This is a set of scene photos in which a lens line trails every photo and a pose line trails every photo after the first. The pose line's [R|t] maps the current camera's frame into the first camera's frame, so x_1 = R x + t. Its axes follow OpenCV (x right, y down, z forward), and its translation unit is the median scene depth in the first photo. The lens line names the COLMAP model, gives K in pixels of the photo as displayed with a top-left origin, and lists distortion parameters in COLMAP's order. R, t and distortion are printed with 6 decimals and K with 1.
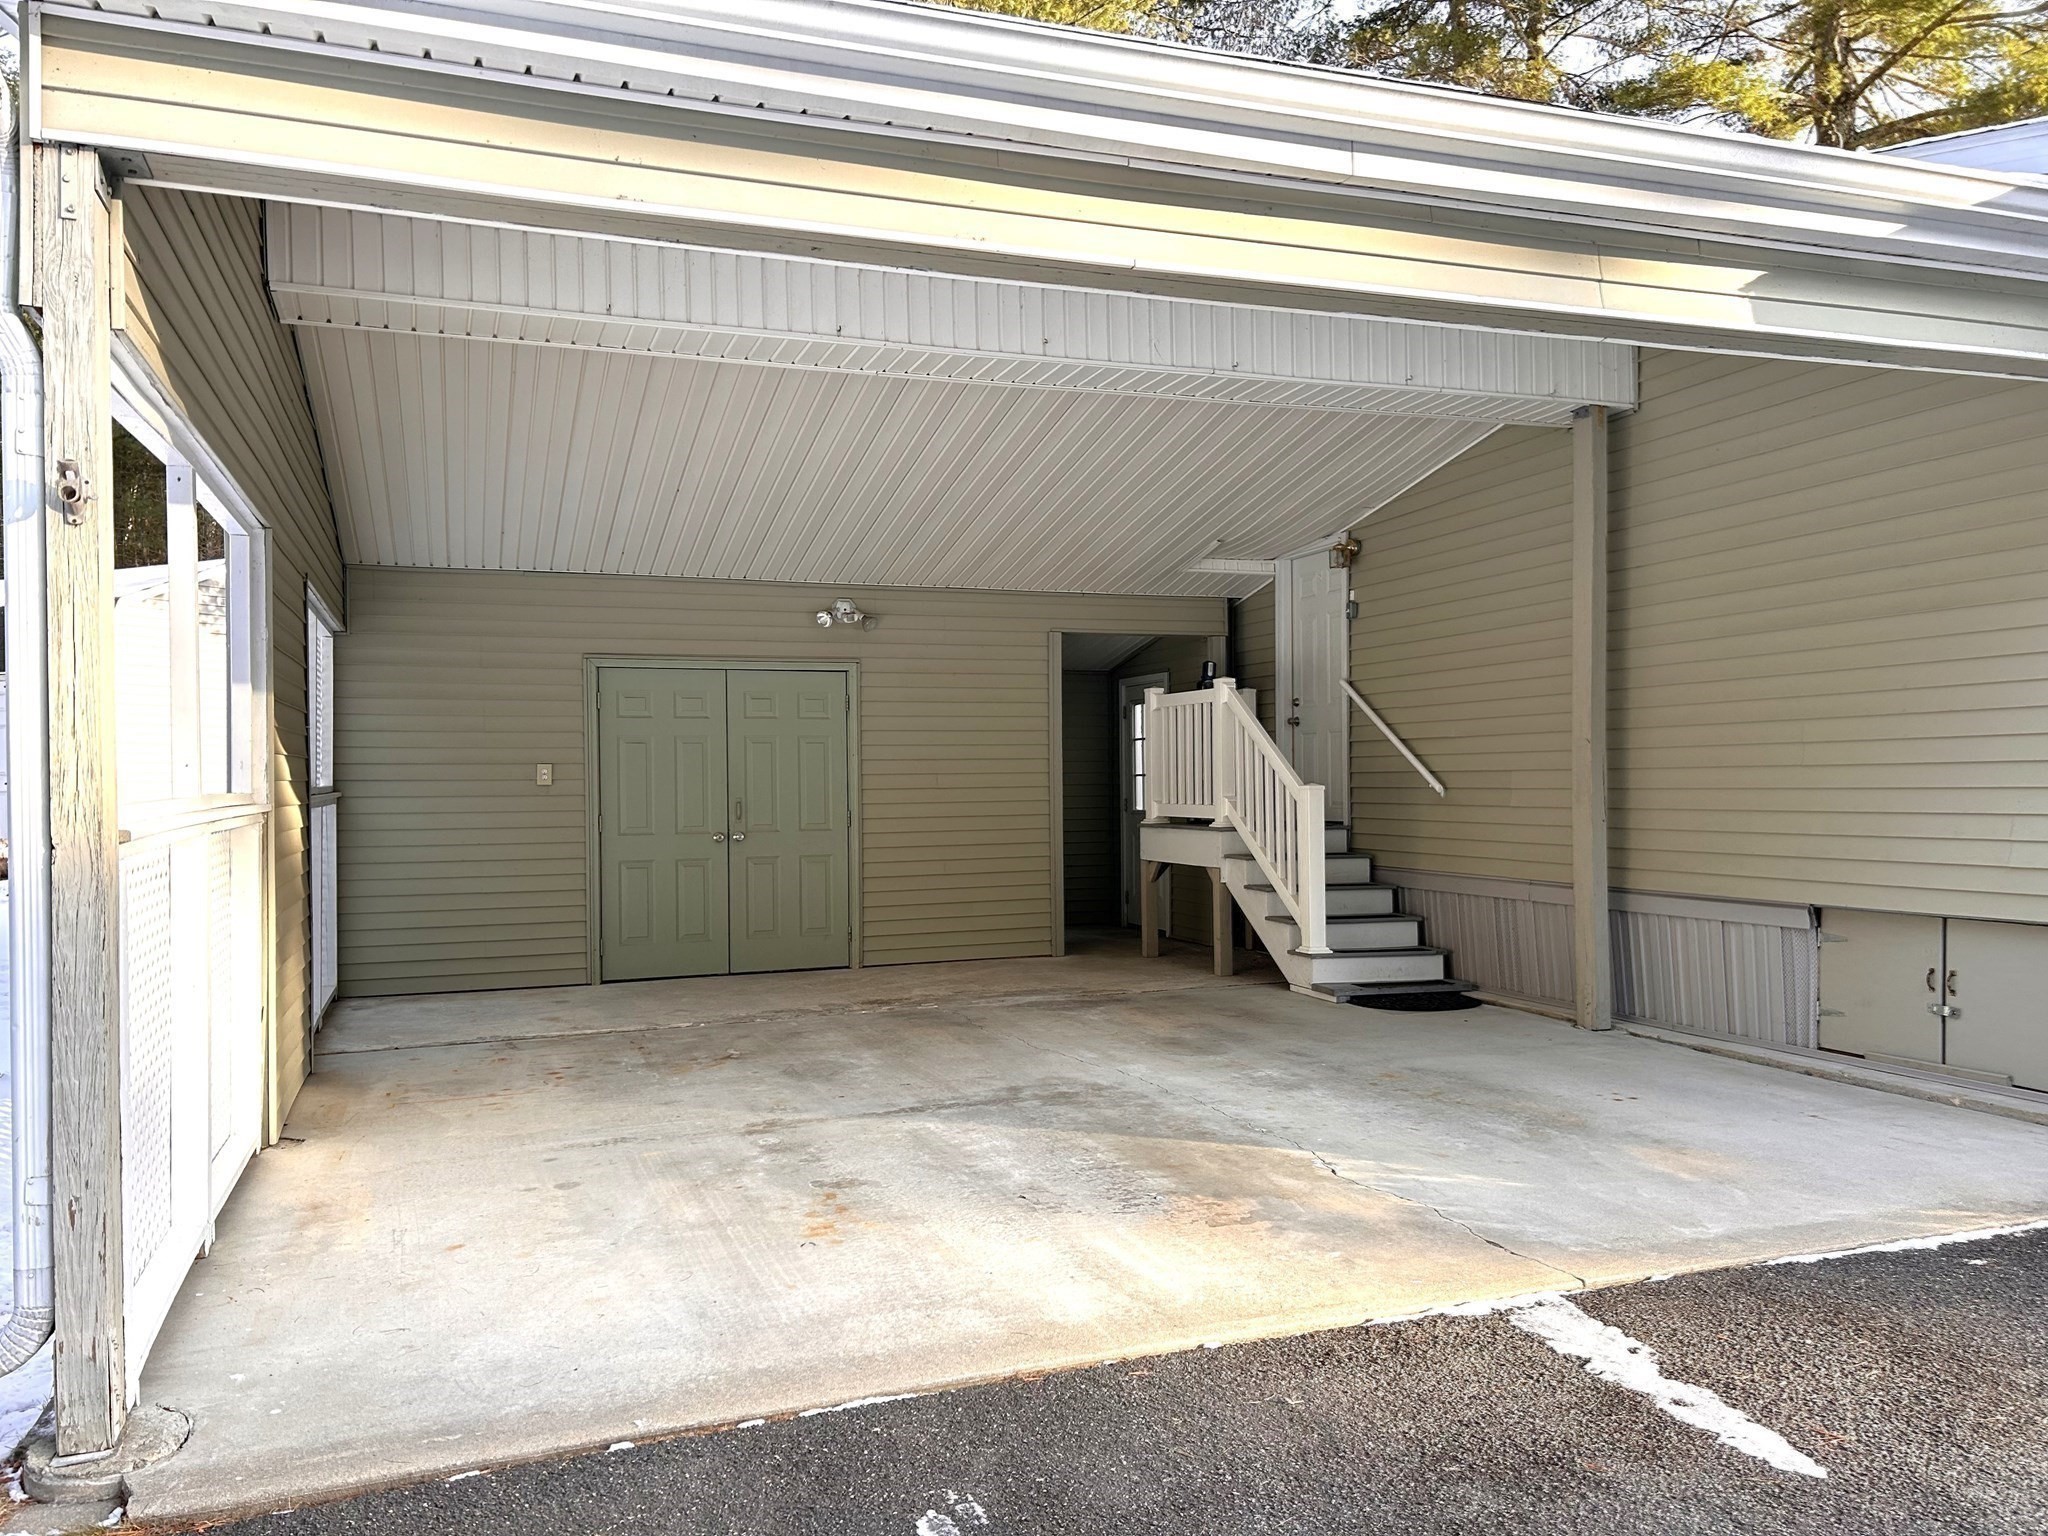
lens RADIAL K [[1565.7, 0, 1021.6], [0, 1565.7, 769.1], [0, 0, 1]] dist [0.057364, -0.067704]
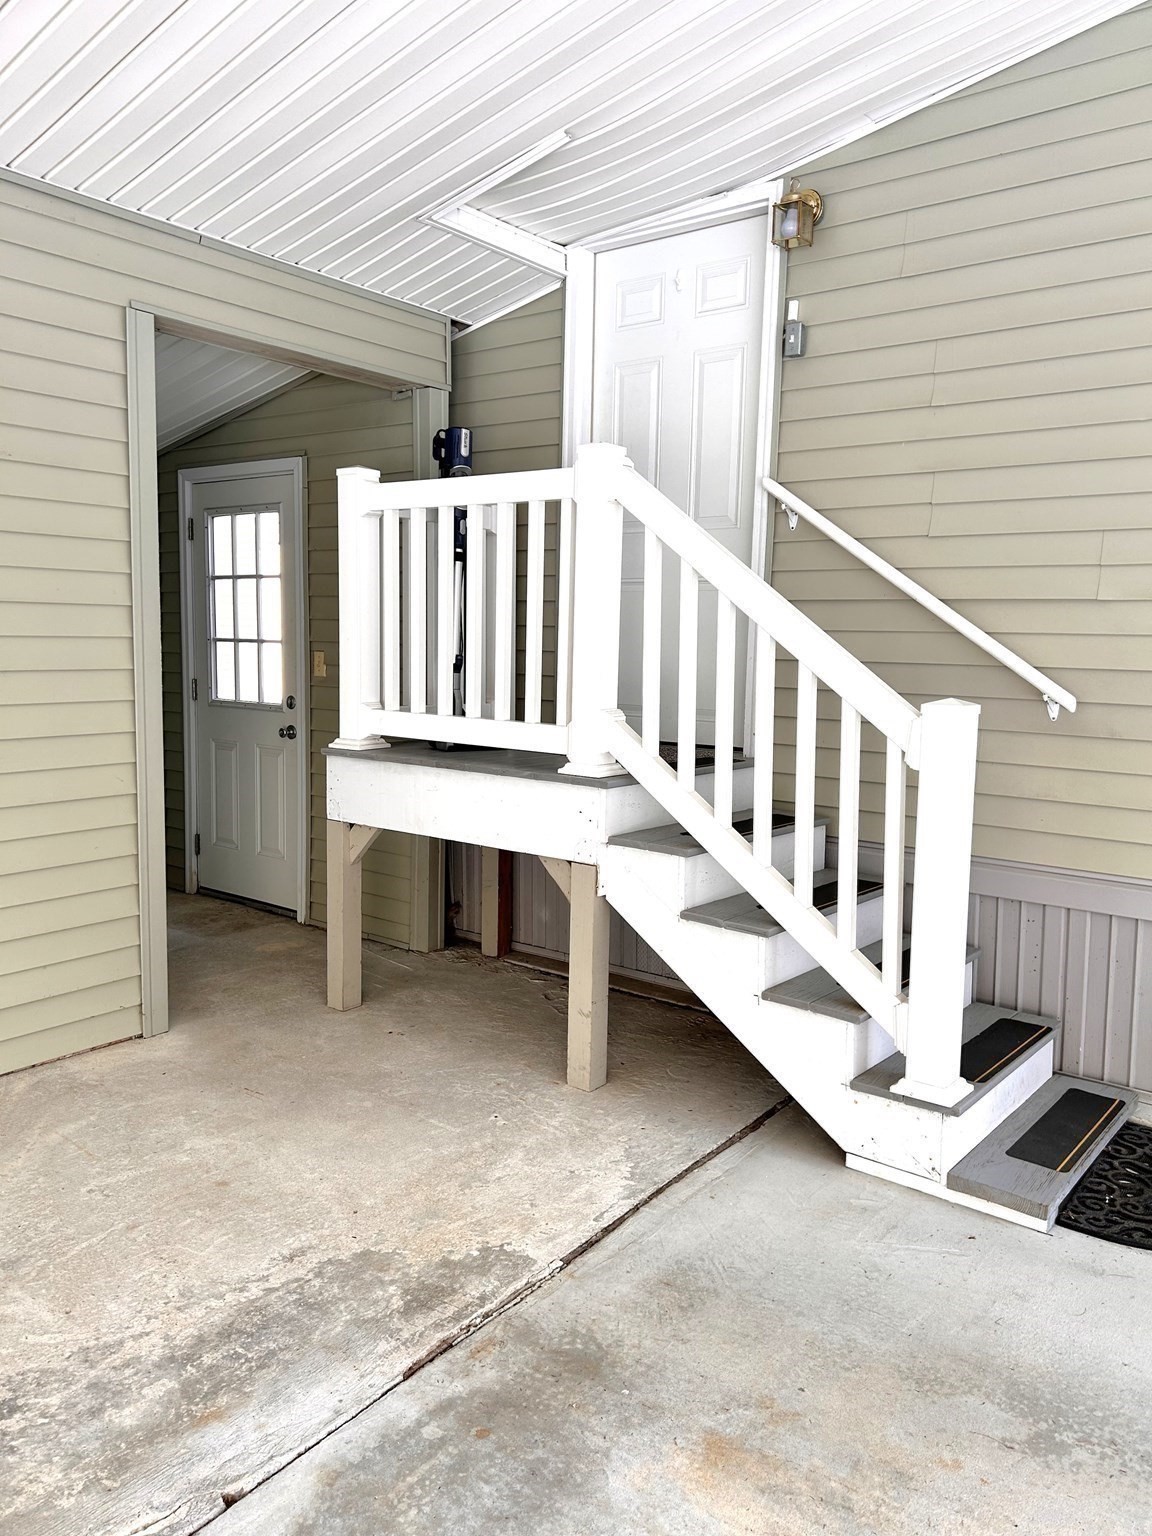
lens RADIAL K [[1174.3, 0, 569.5], [0, 1174.3, 770.5], [0, 0, 1]] dist [0.057364, -0.067704]
pose [[0.848457, -0.033547, 0.528200, -0.059064], [-0.032870, 0.992723, 0.115849, -0.004072], [-0.528243, -0.115655, 0.841180, 0.697192]]
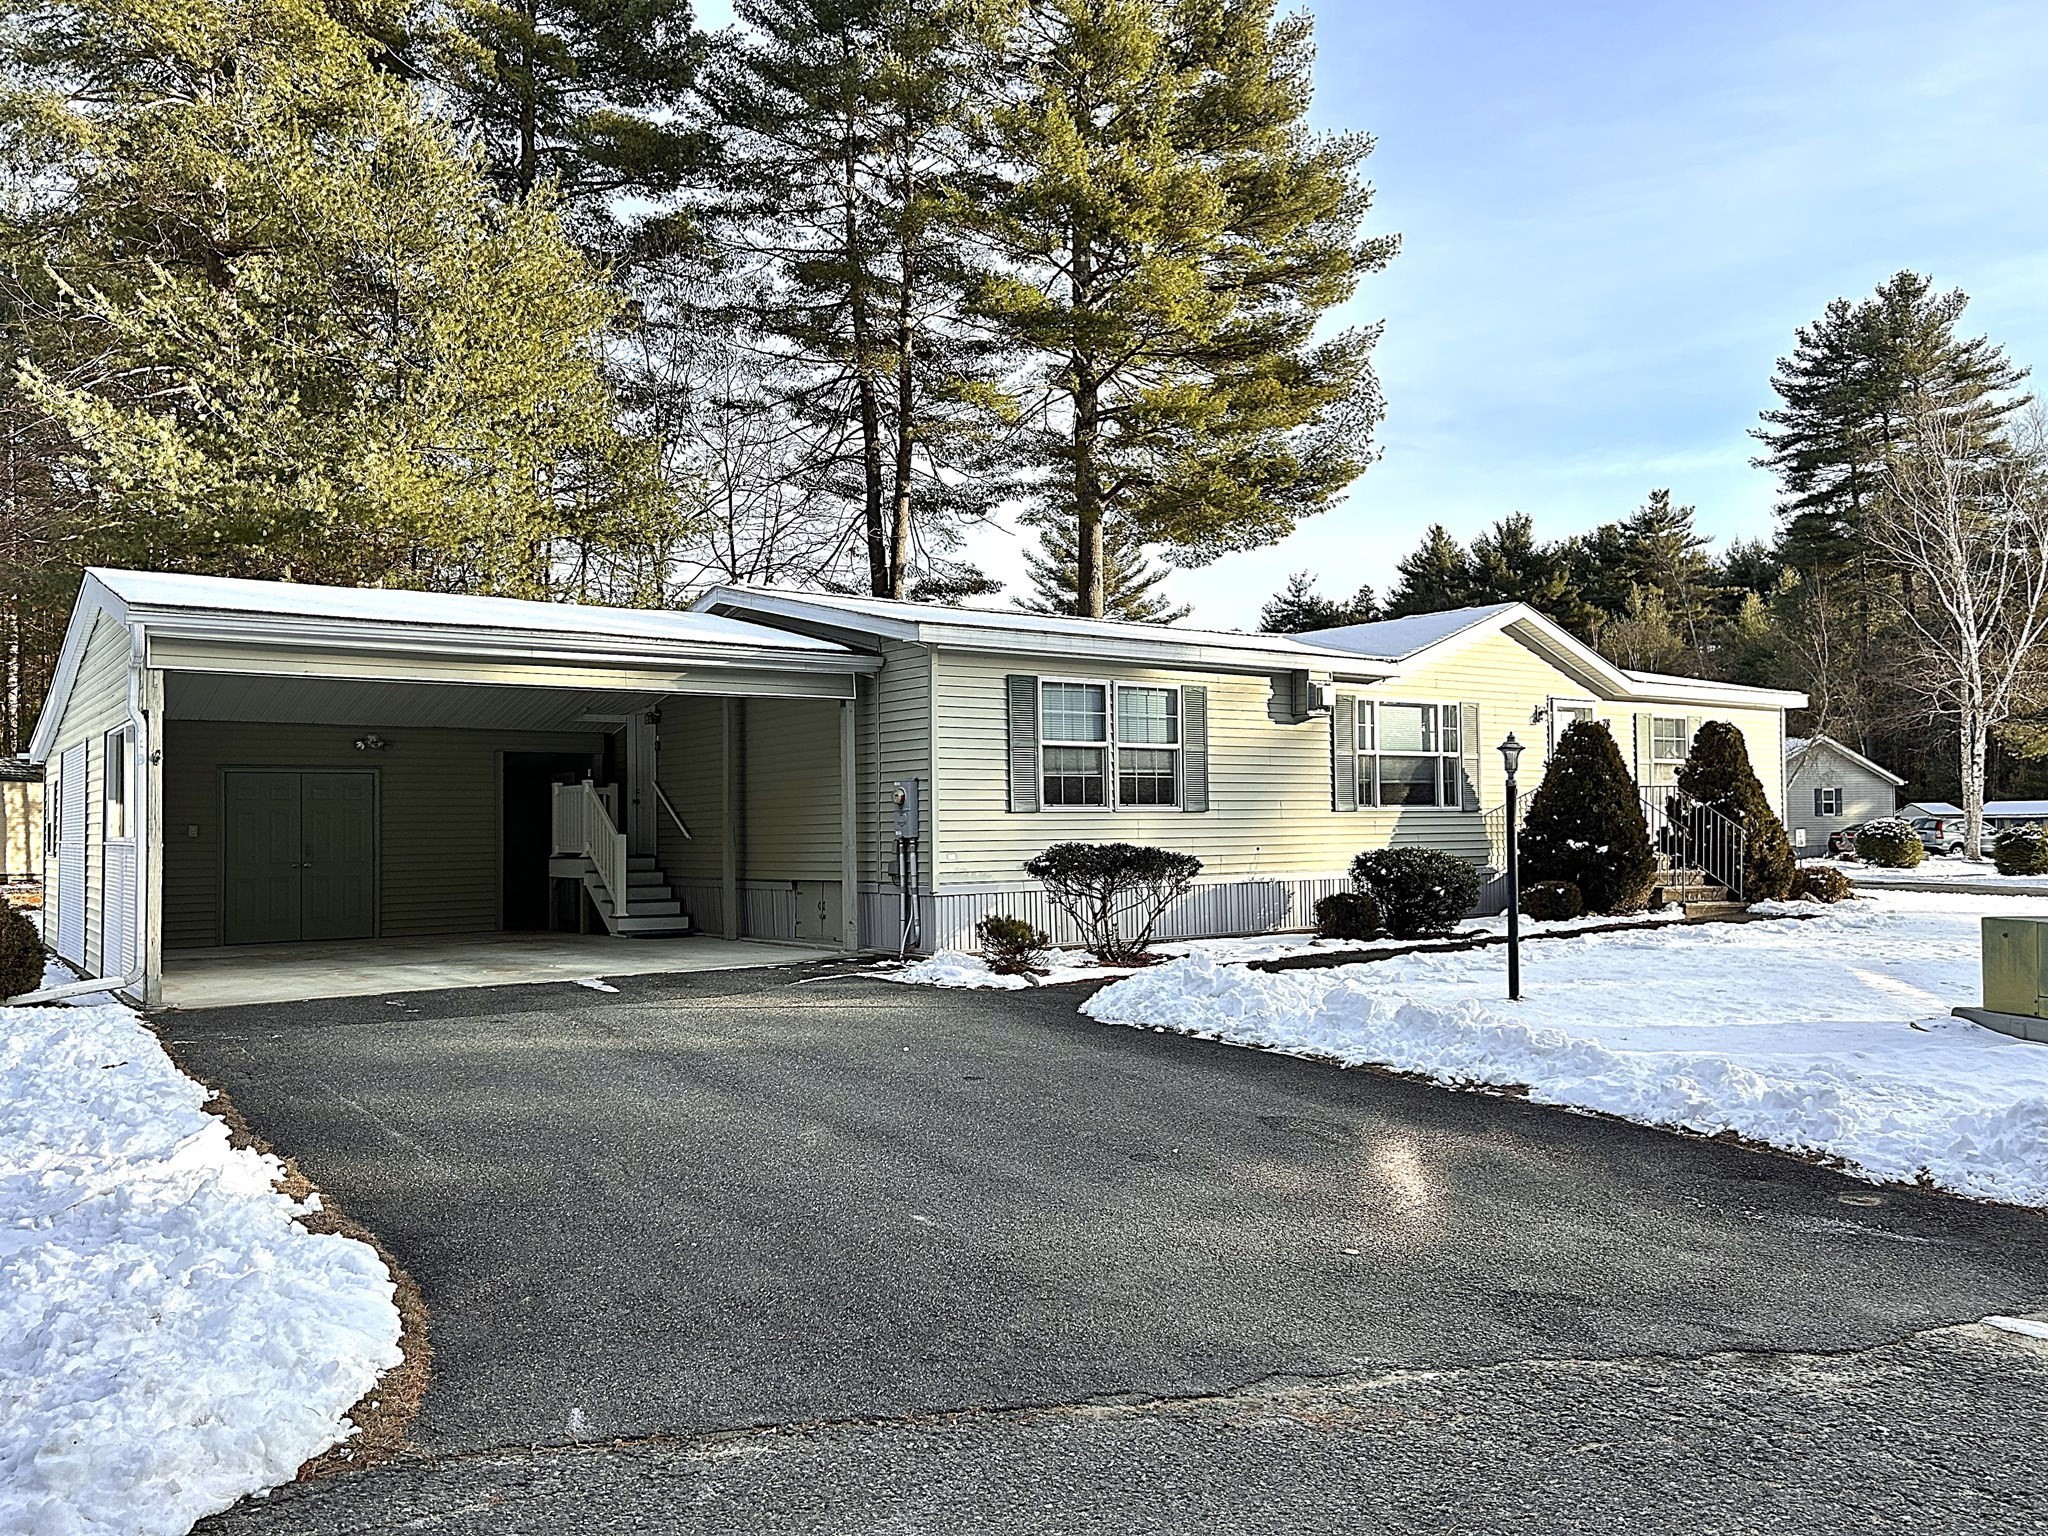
lens RADIAL K [[1565.7, 0, 1077.5], [0, 1565.7, 770.9], [0, 0, 1]] dist [0.057364, -0.067704]
pose [[0.951979, 0.008232, 0.306053, 0.108470], [0.002048, 0.999445, -0.033251, -0.003281], [-0.306157, 0.032281, 0.951434, -1.022481]]
